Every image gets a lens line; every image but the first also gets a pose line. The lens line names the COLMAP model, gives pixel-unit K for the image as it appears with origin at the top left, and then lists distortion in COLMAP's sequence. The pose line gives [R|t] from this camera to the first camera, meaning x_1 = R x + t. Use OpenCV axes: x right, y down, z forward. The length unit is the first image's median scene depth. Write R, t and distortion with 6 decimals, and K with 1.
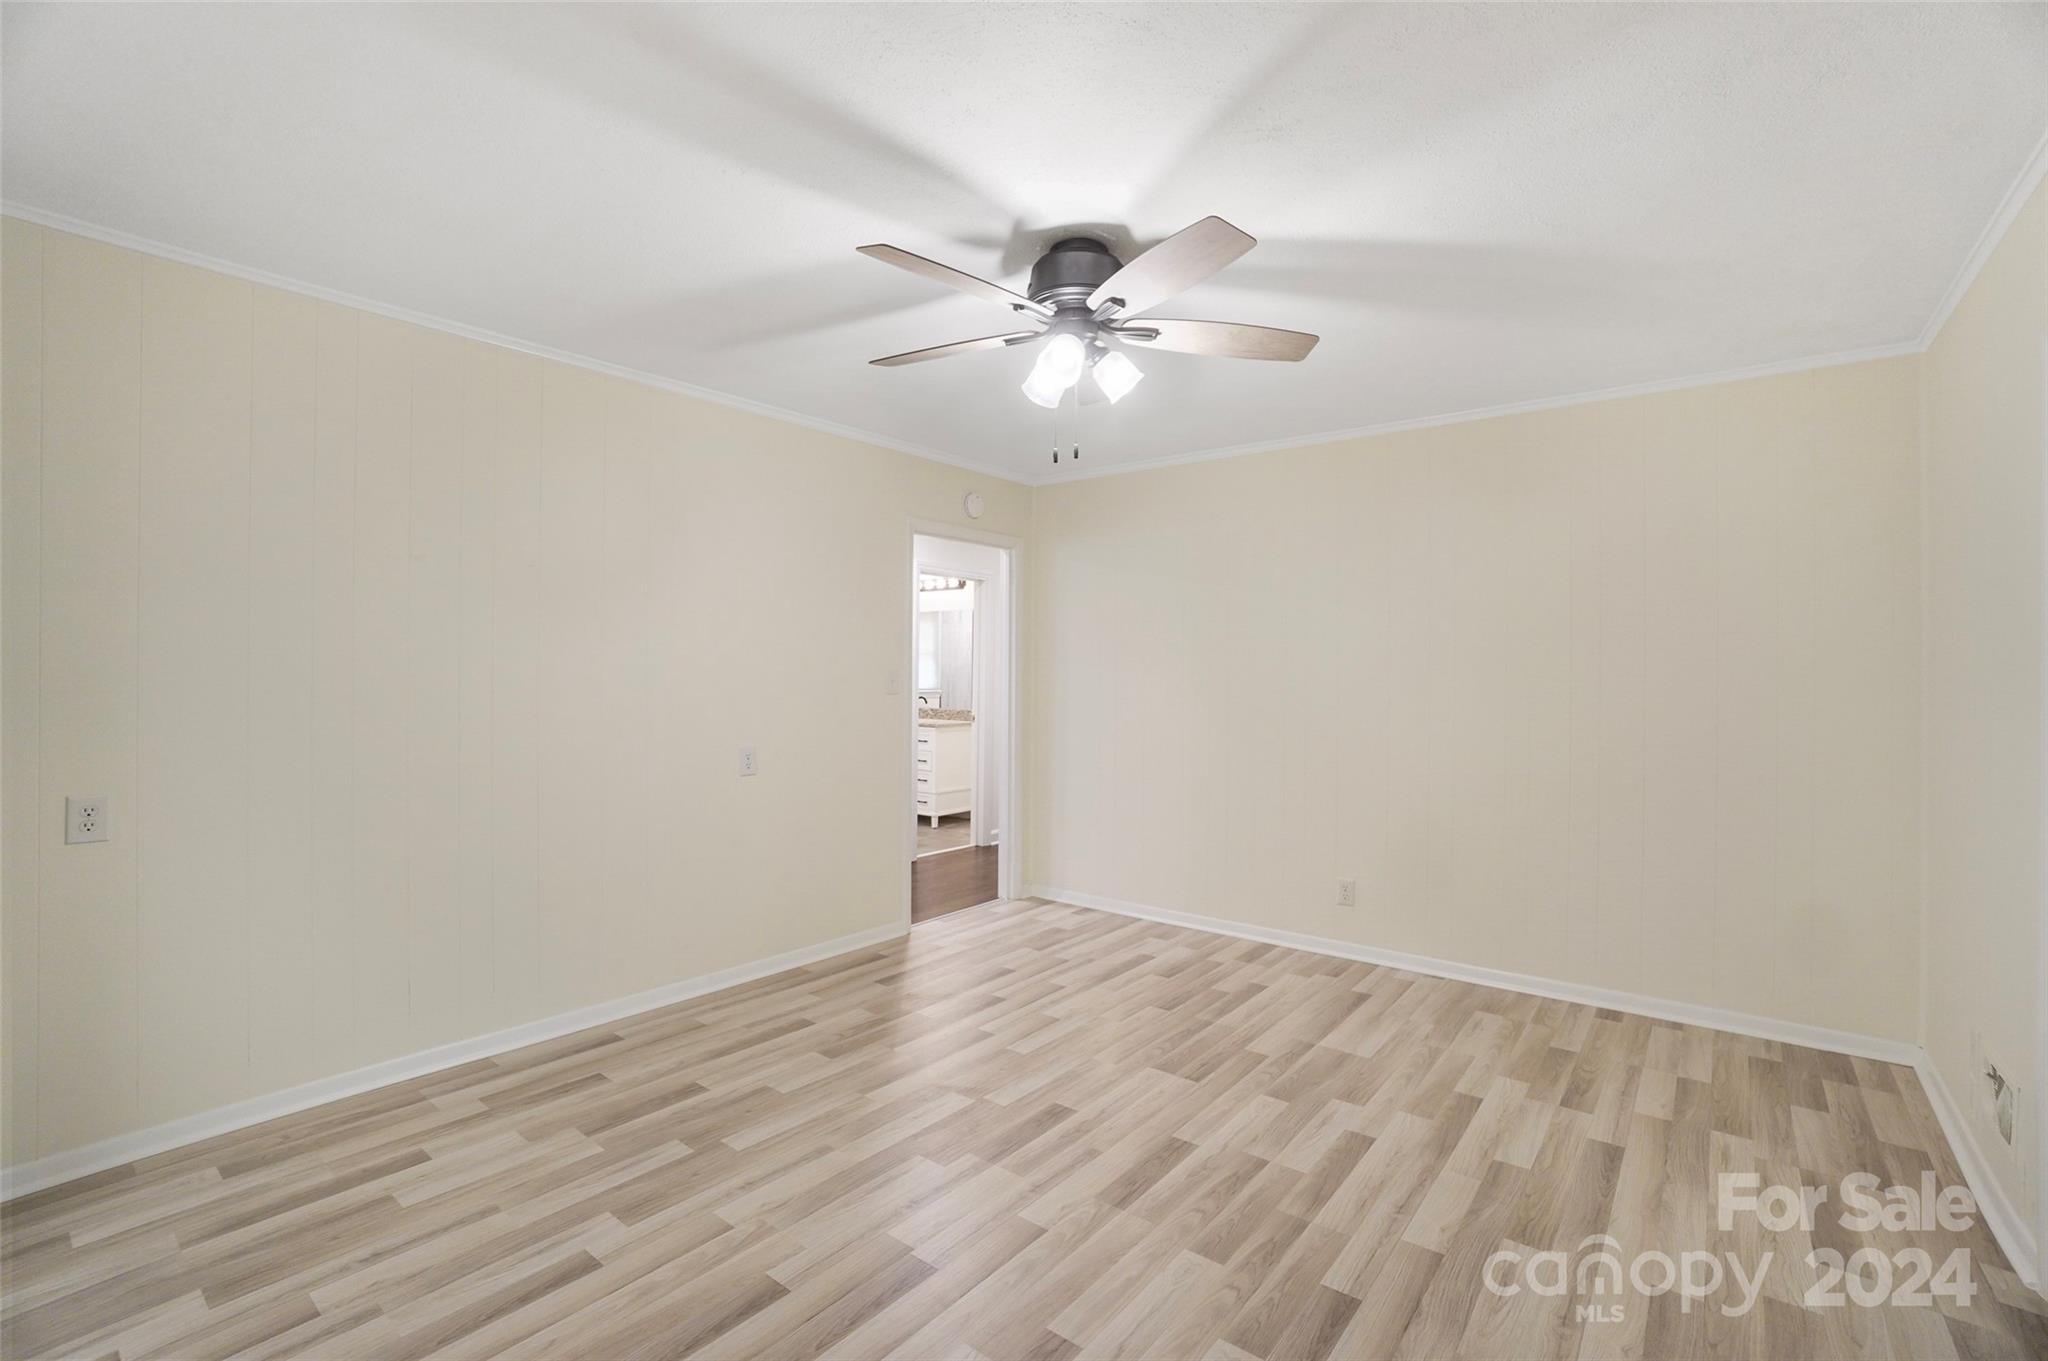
lens RADIAL K [[909.6, 0, 1010.2], [0, 909.6, 672.1], [0, 0, 1]] dist [-0.057776, 0.018327]
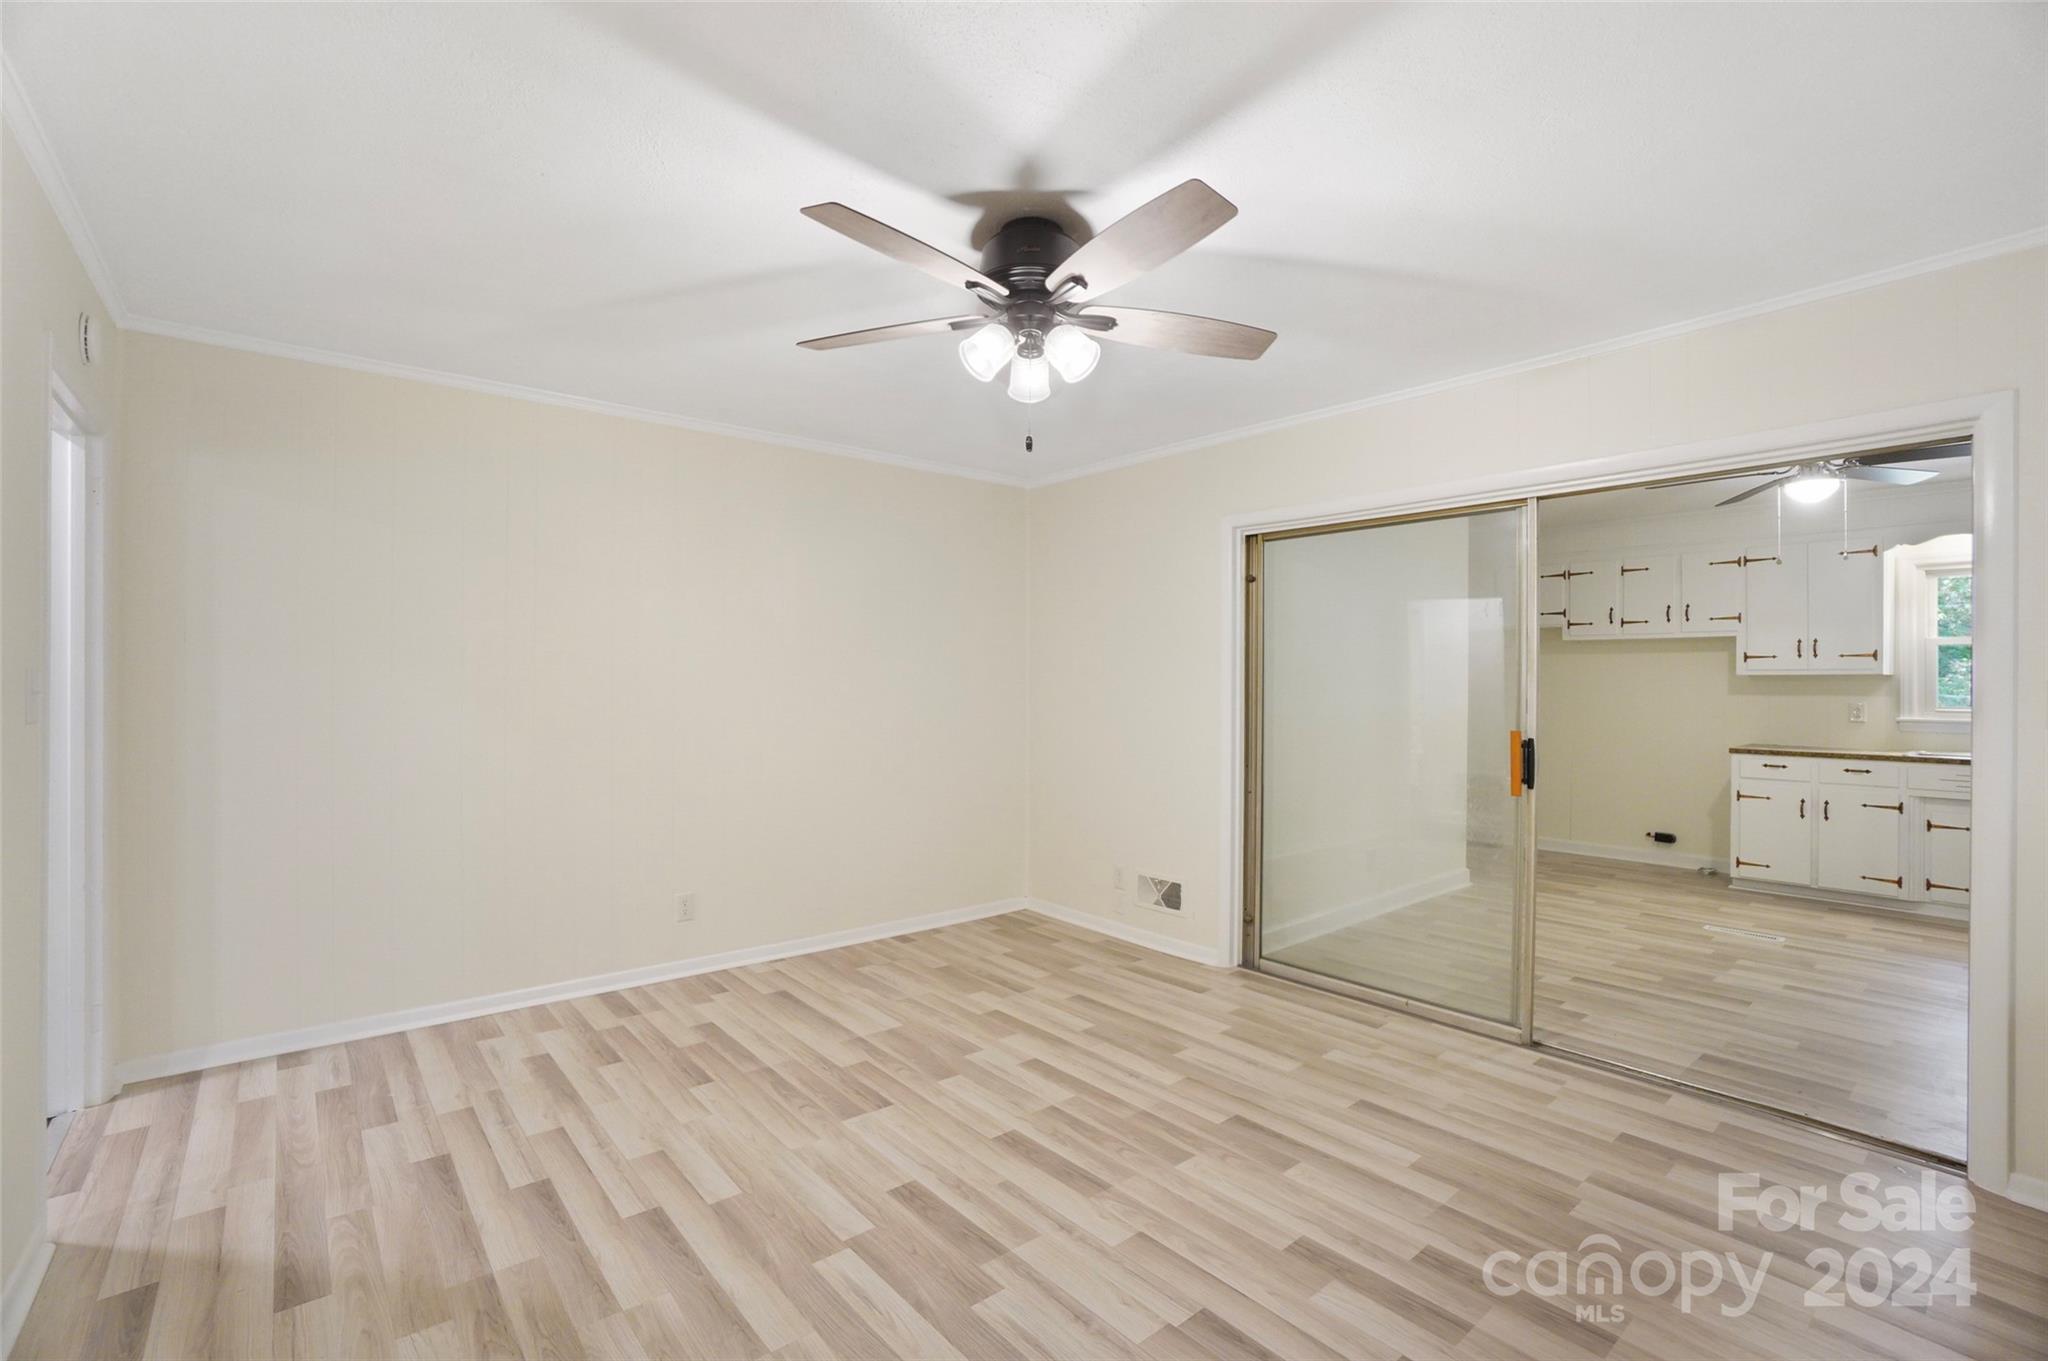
lens RADIAL K [[909.6, 0, 1016.0], [0, 909.6, 681.5], [0, 0, 1]] dist [-0.057776, 0.018327]
pose [[0.194625, -0.007235, 0.980851, -0.729498], [-0.005670, 0.999948, 0.008501, -0.005340], [-0.980861, -0.007216, 0.194574, 0.709498]]
